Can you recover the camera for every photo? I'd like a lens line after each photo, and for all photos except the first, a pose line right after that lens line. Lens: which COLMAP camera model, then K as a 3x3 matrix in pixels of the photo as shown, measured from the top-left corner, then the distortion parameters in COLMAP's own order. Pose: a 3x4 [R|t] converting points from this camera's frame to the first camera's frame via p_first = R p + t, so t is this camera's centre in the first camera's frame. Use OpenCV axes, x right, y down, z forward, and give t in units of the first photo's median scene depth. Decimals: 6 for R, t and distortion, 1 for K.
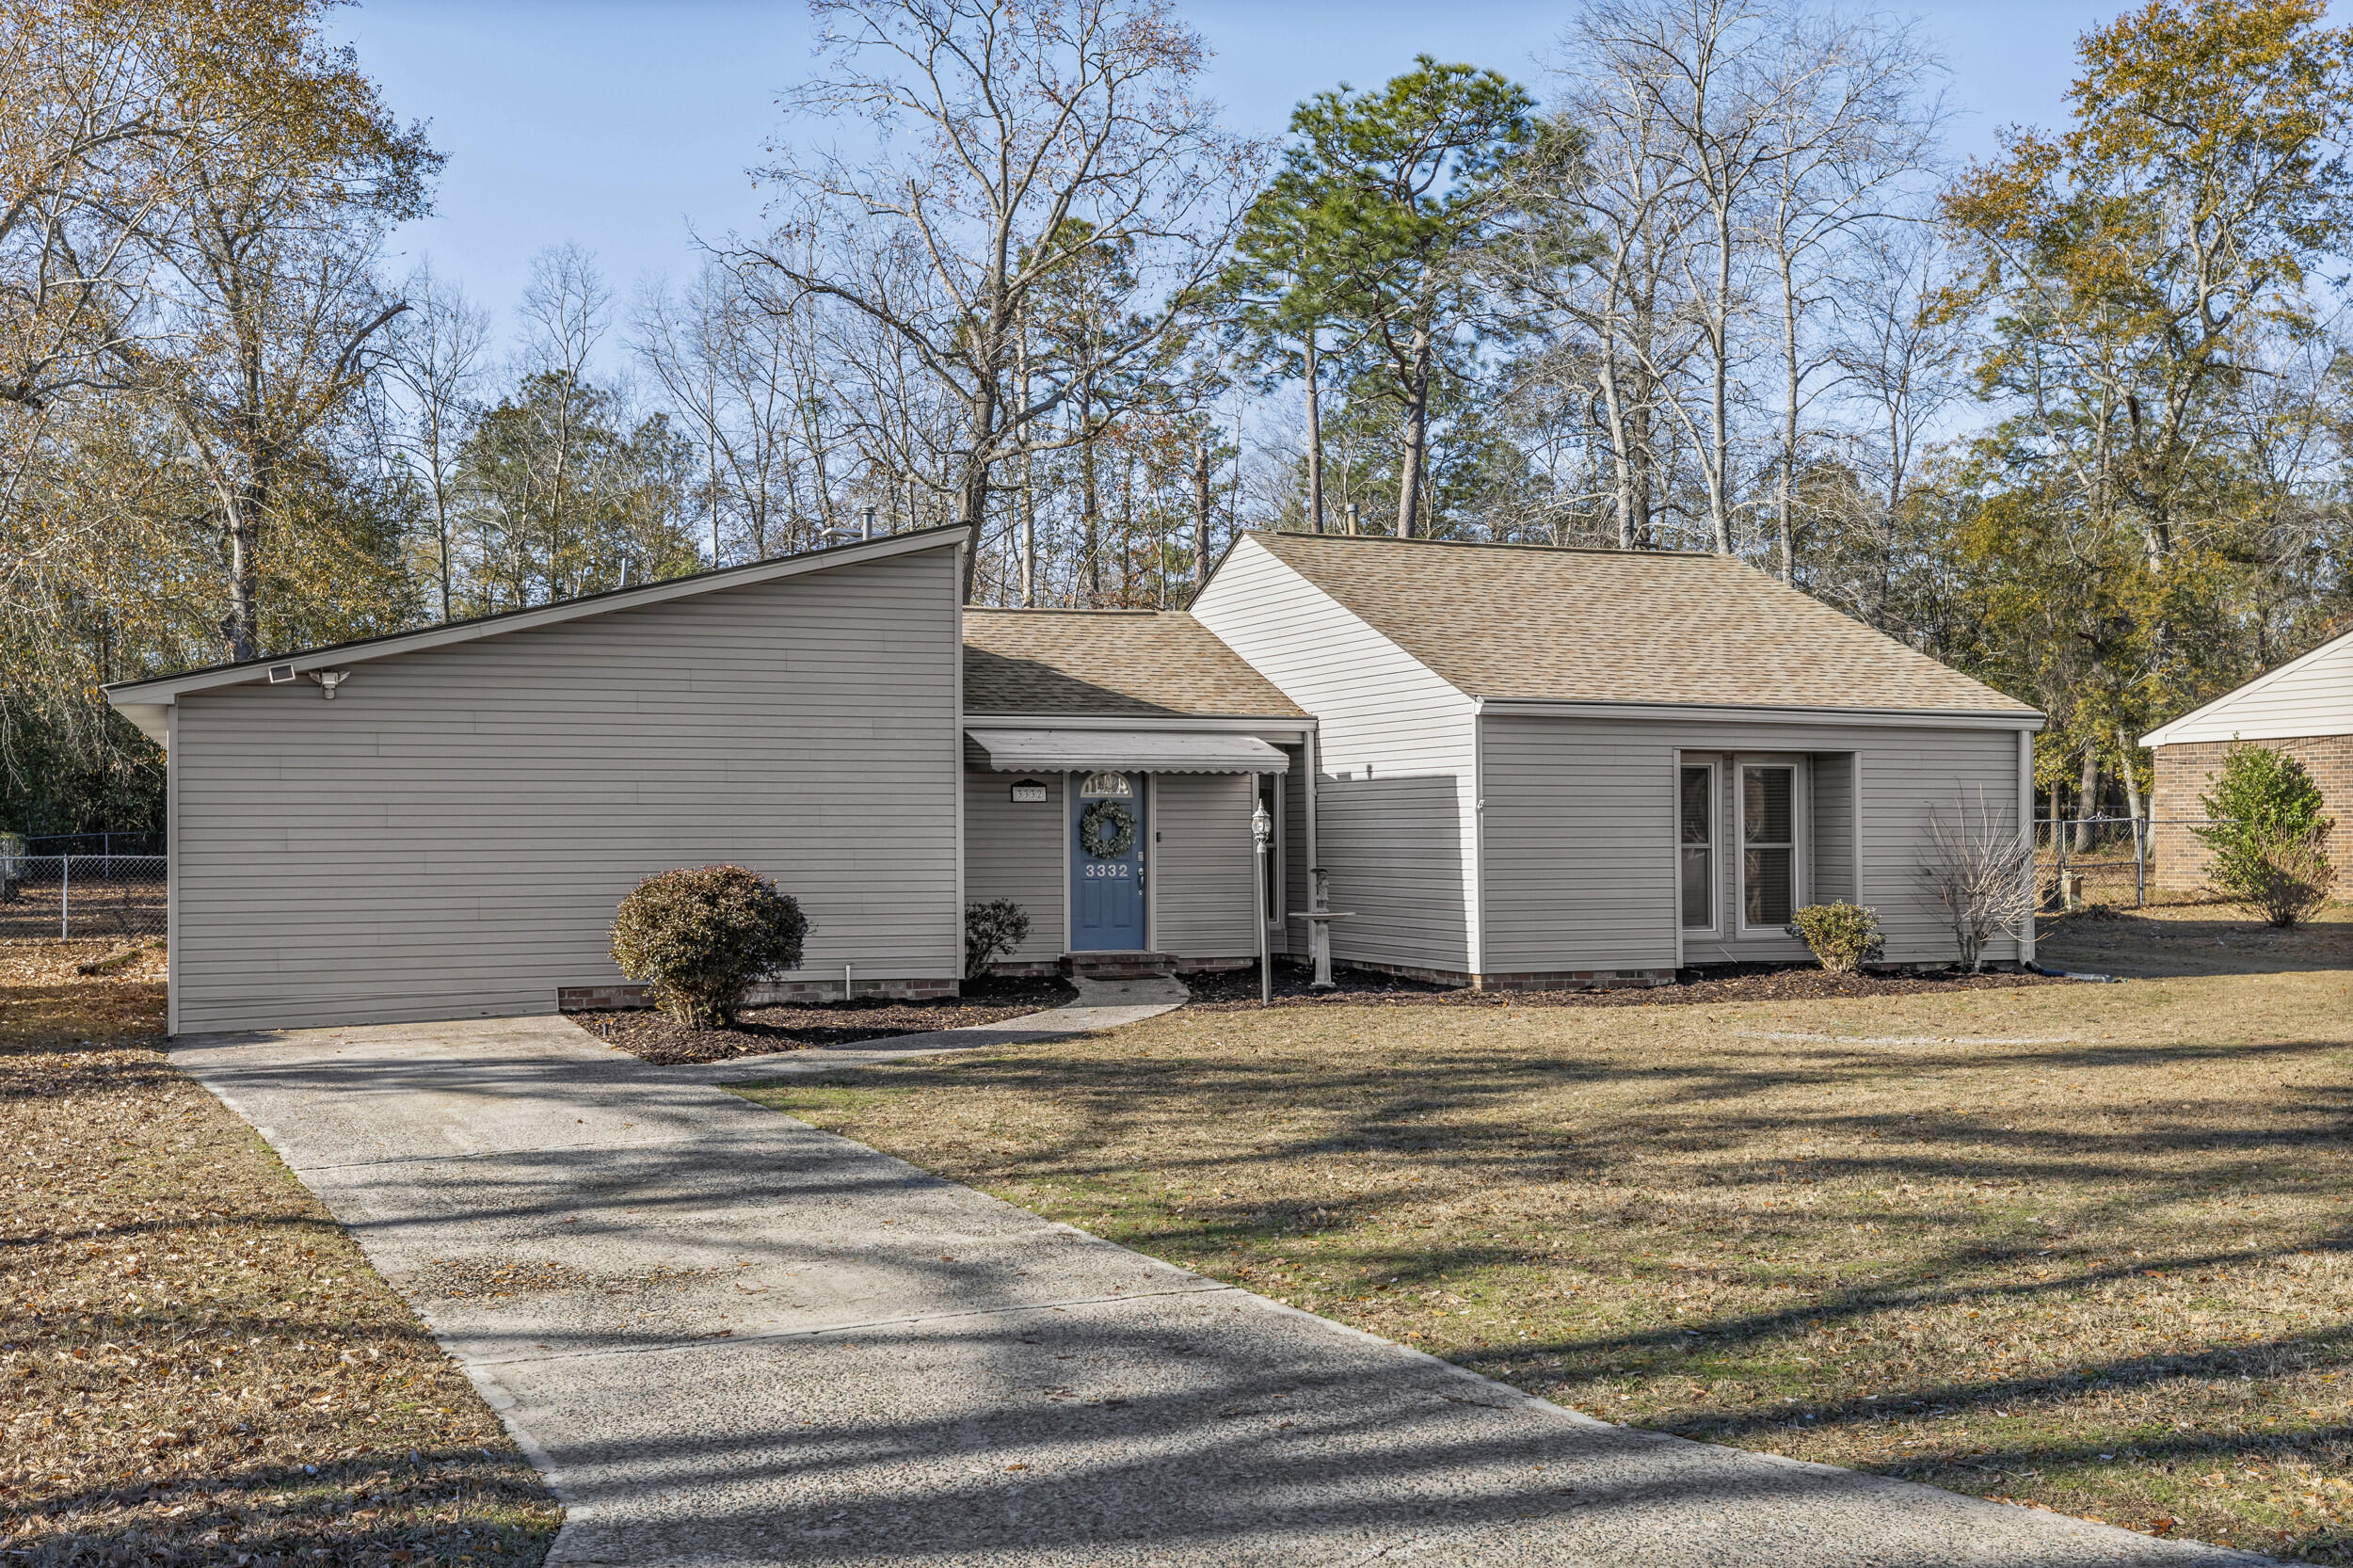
lens RADIAL K [[2282.5, 0, 1176.5], [0, 2282.5, 784.0], [0, 0, 1]] dist [0.000124, -0.002642]
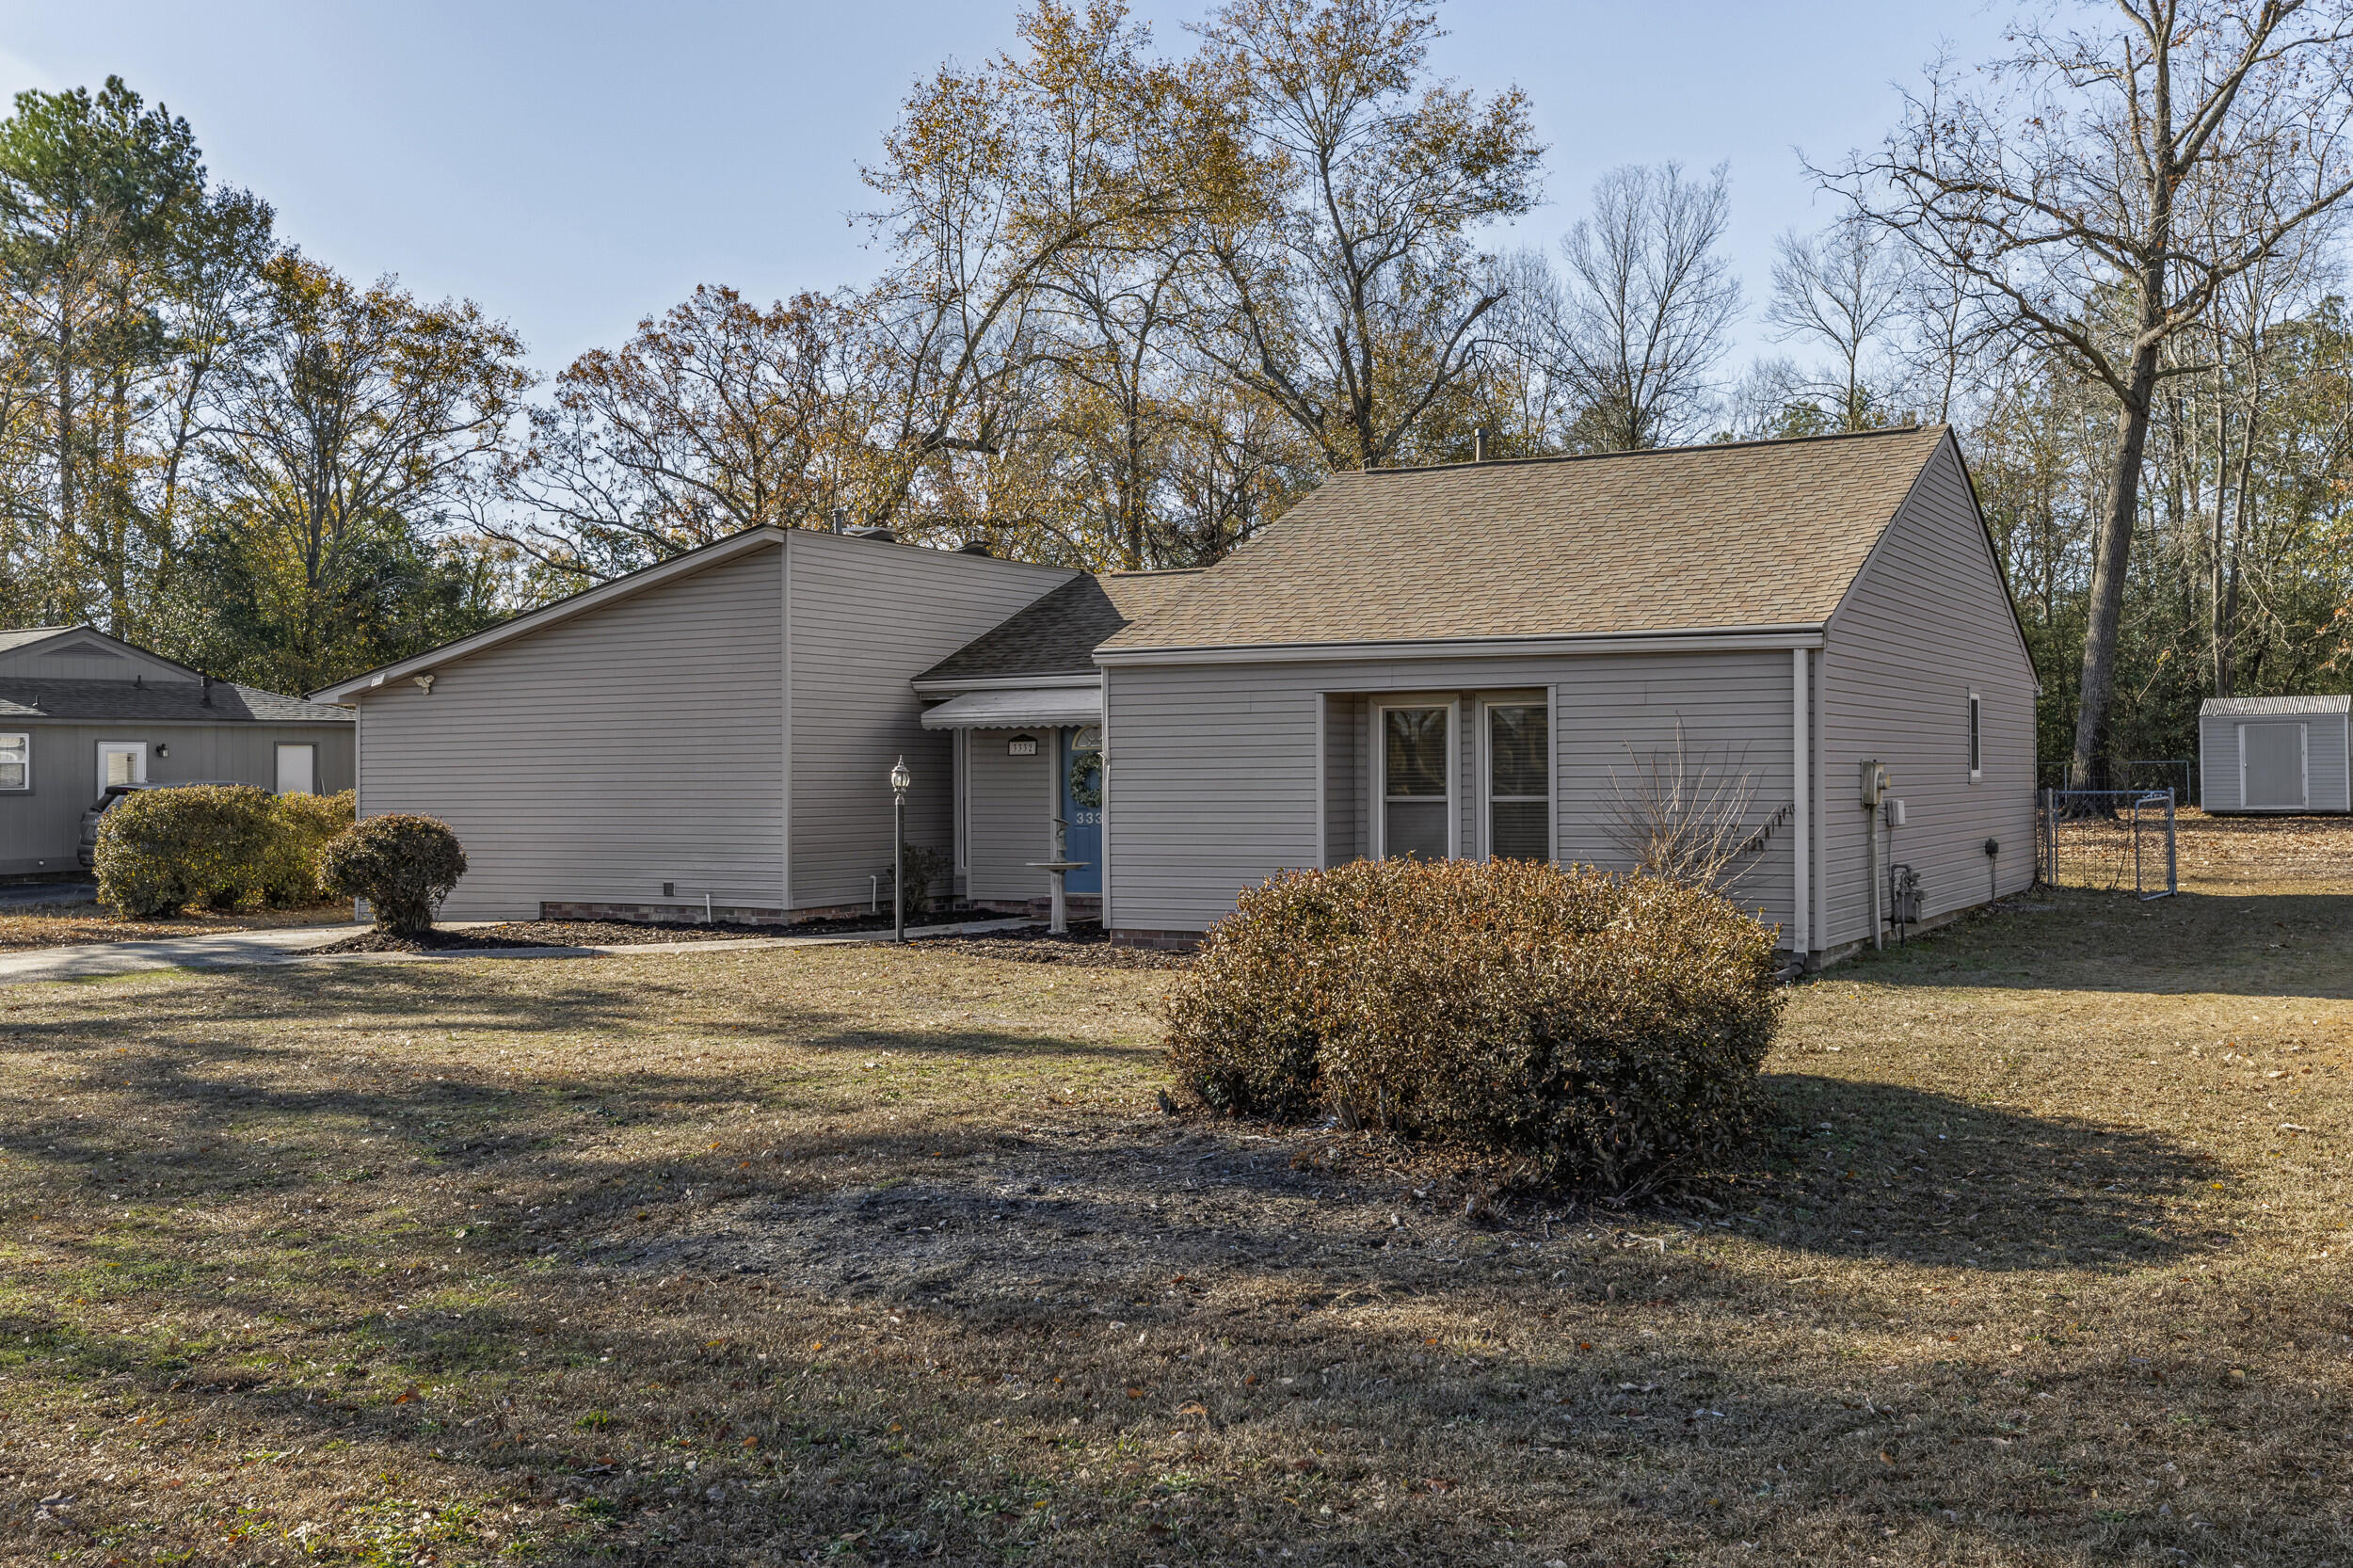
lens RADIAL K [[2282.5, 0, 1176.5], [0, 2282.5, 784.0], [0, 0, 1]] dist [0.000124, -0.002642]
pose [[0.631028, 0.000334, -0.775760, 0.845217], [0.024068, 0.999510, 0.020007, 0.001420], [0.775387, -0.031296, 0.630711, 0.368828]]
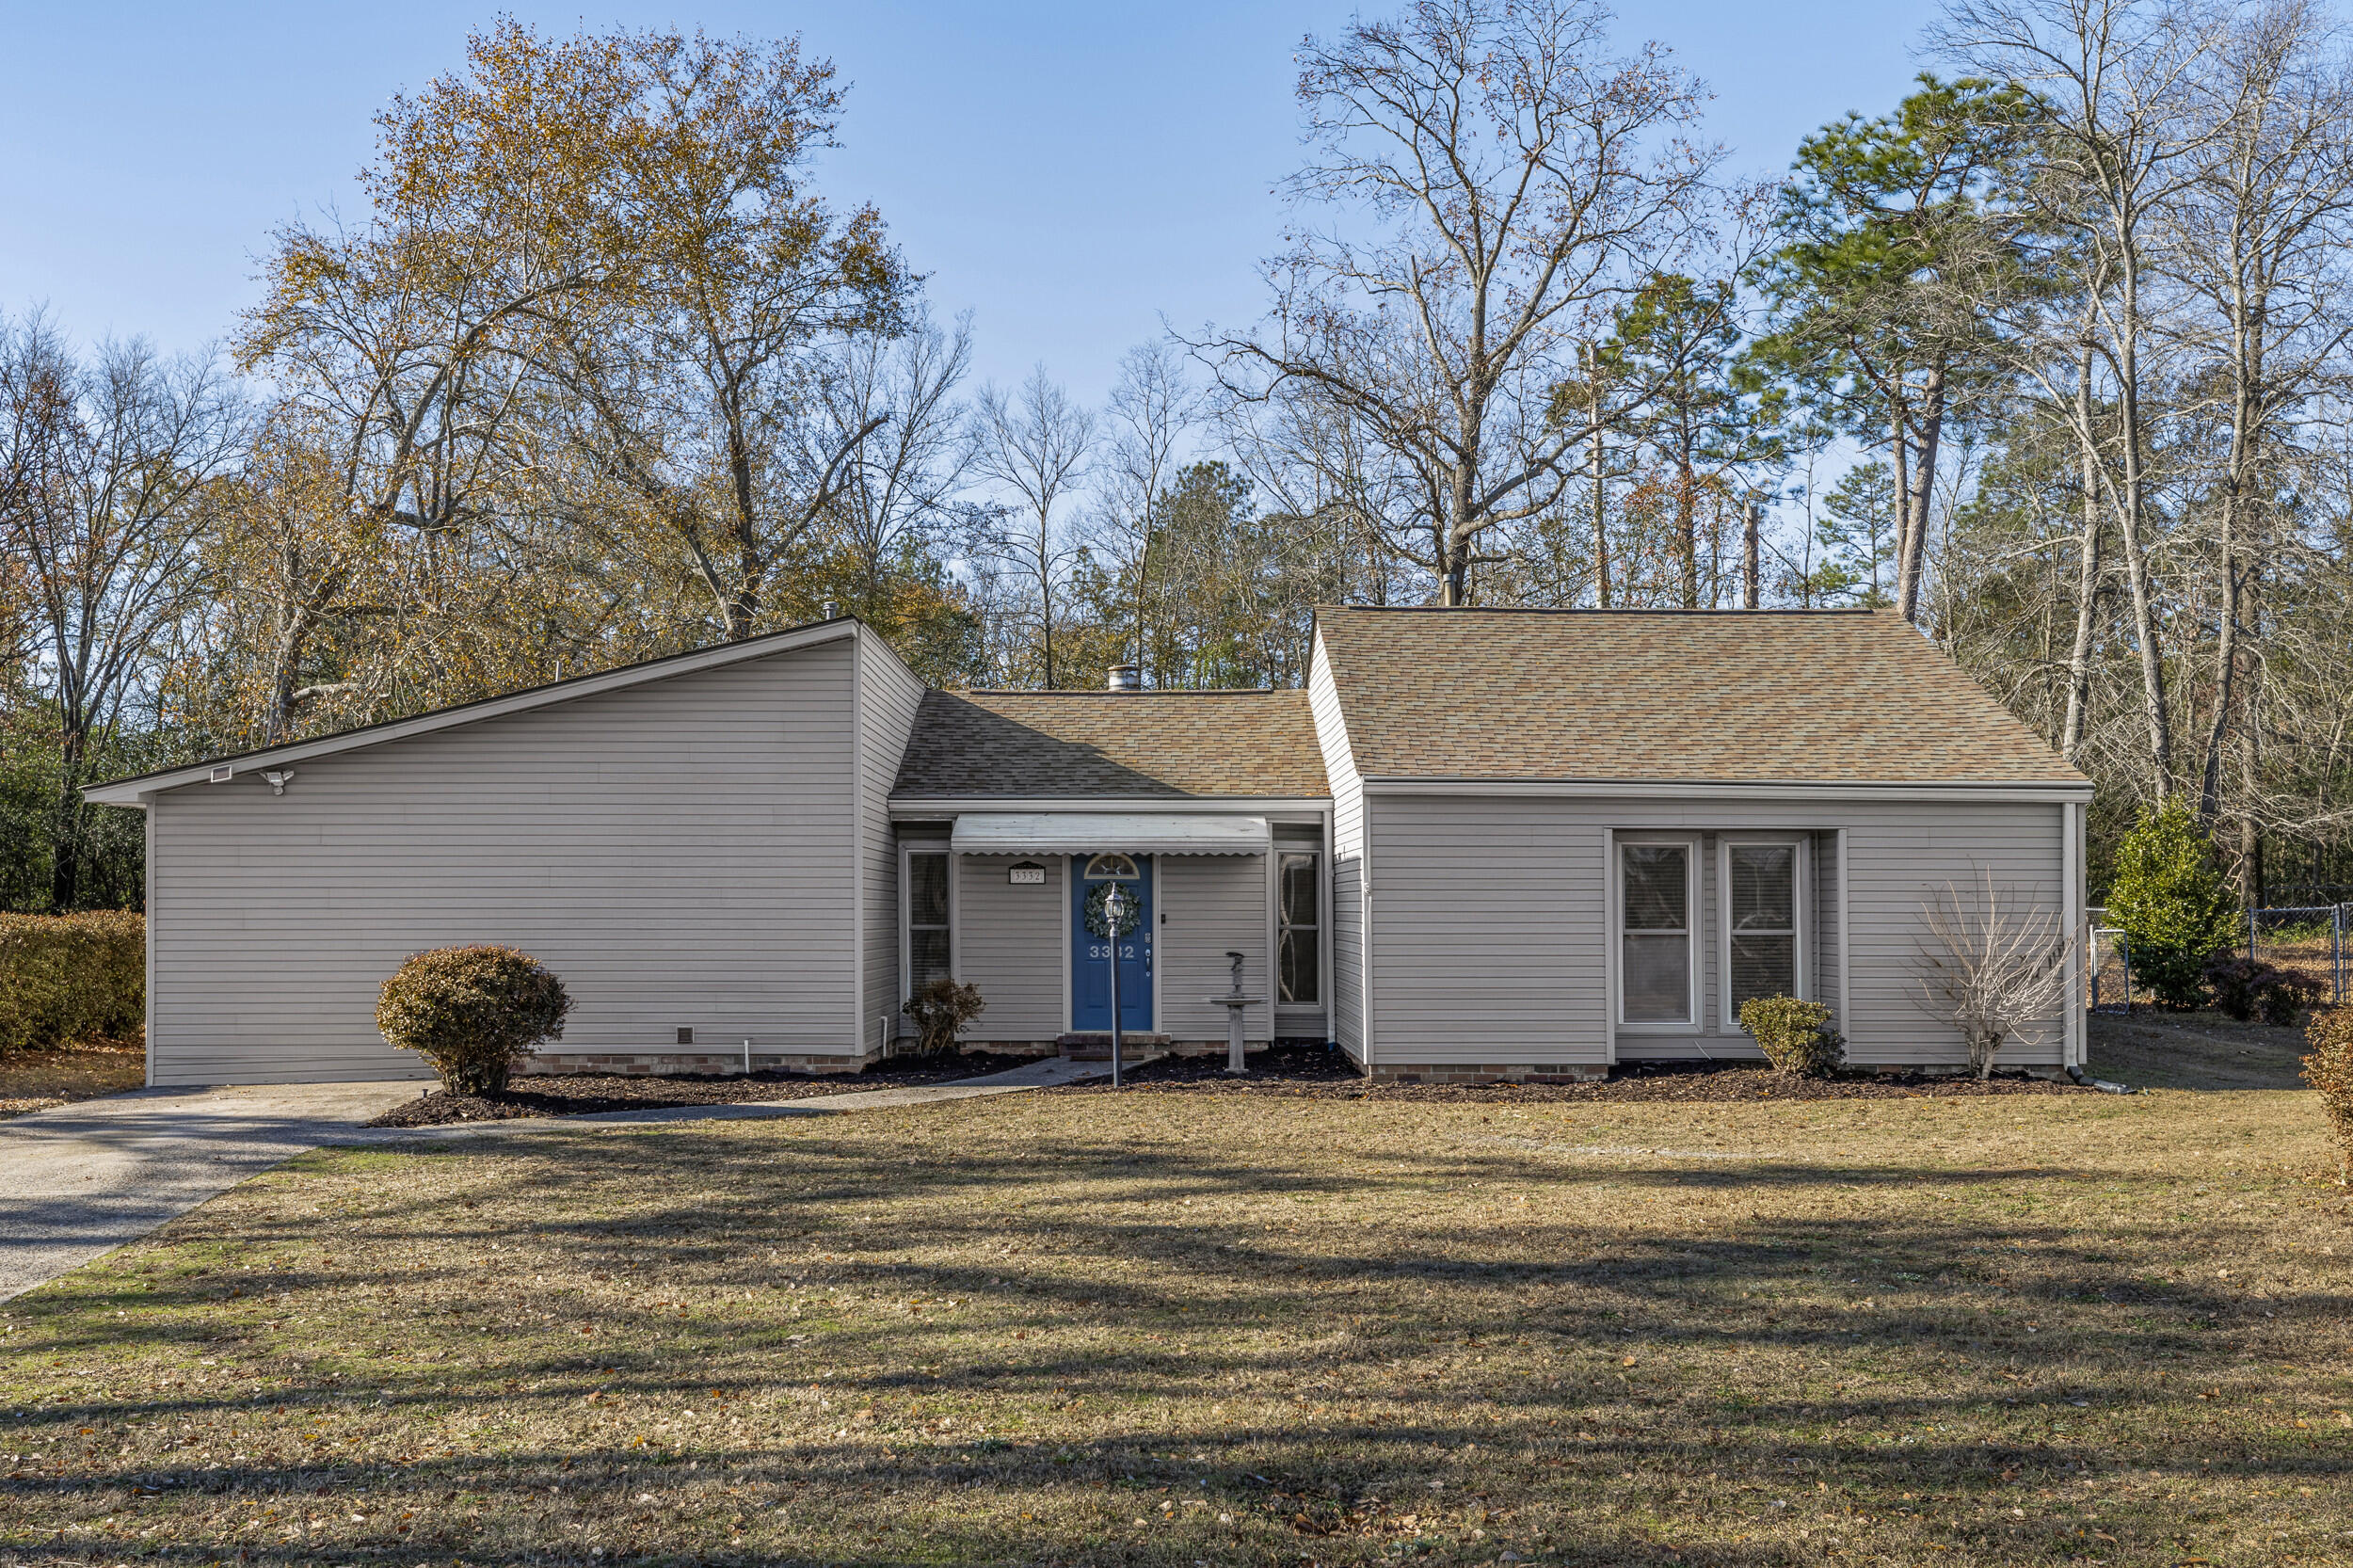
lens RADIAL K [[2305.6, 0, 1251.1], [0, 2305.6, 841.4], [0, 0, 1]] dist [0.000755, -0.013822]
pose [[0.943388, -0.005470, -0.331646, 0.376575], [0.003488, 0.999972, -0.006571, -0.004028], [0.331673, 0.005042, 0.943381, 0.061835]]
